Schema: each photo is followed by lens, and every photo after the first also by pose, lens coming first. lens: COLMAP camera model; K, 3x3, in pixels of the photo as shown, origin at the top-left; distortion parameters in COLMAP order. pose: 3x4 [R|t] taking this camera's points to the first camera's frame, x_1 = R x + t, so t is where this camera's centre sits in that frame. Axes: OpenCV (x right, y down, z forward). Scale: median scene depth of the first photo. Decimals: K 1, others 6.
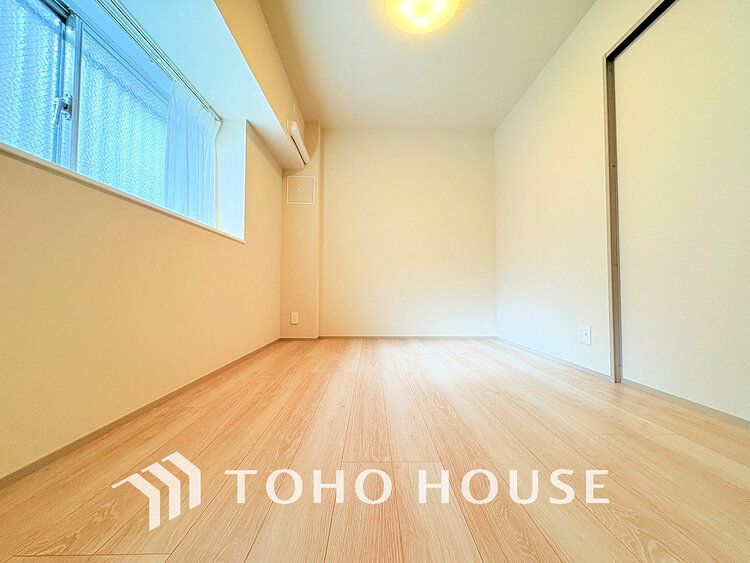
lens RADIAL K [[297.8, 0, 375.4], [0, 297.8, 280.3], [0, 0, 1]] dist [0.000659, -0.000403]
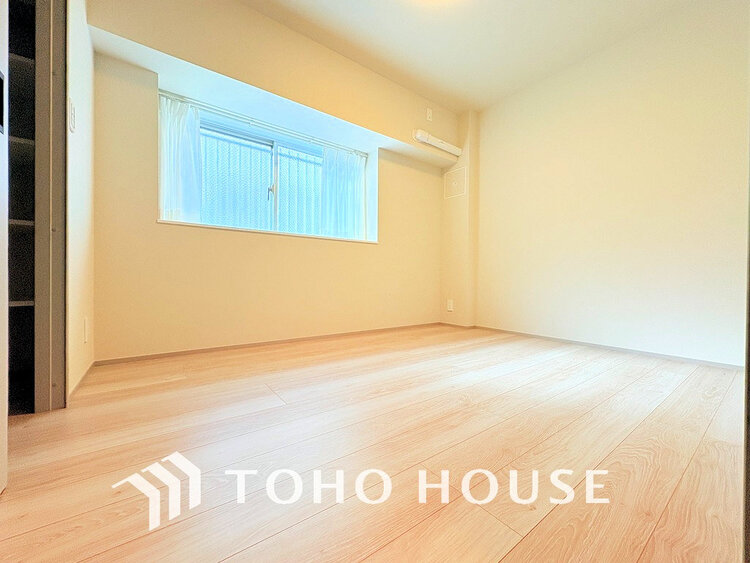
lens RADIAL K [[297.8, 0, 375.4], [0, 297.8, 280.3], [0, 0, 1]] dist [0.000659, -0.000403]
pose [[0.579806, 0.003960, -0.814745, 0.640472], [0.026900, 0.999350, 0.024000, 0.004923], [0.814310, -0.035832, 0.579323, 0.226013]]
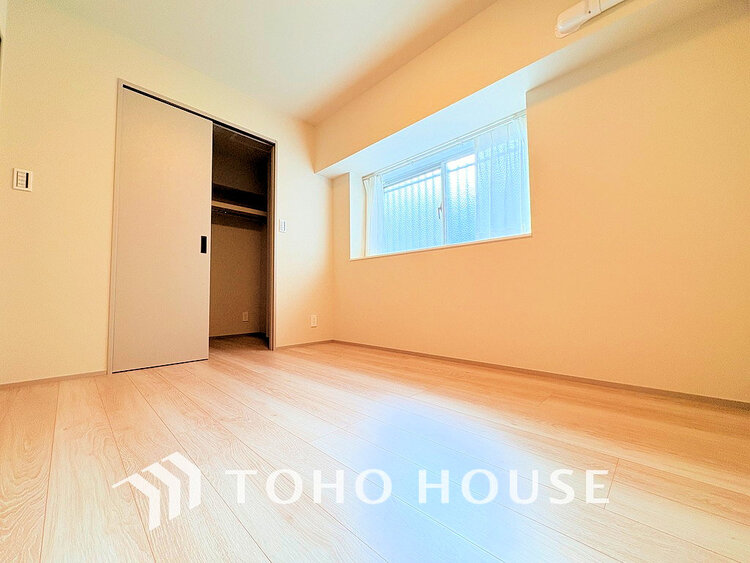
lens RADIAL K [[297.8, 0, 375.4], [0, 297.8, 280.3], [0, 0, 1]] dist [0.000659, -0.000403]
pose [[-0.705270, -0.039324, -0.707848, 0.479816], [0.034738, 0.995344, -0.089907, 0.064126], [0.708088, -0.087997, -0.700620, 1.290355]]
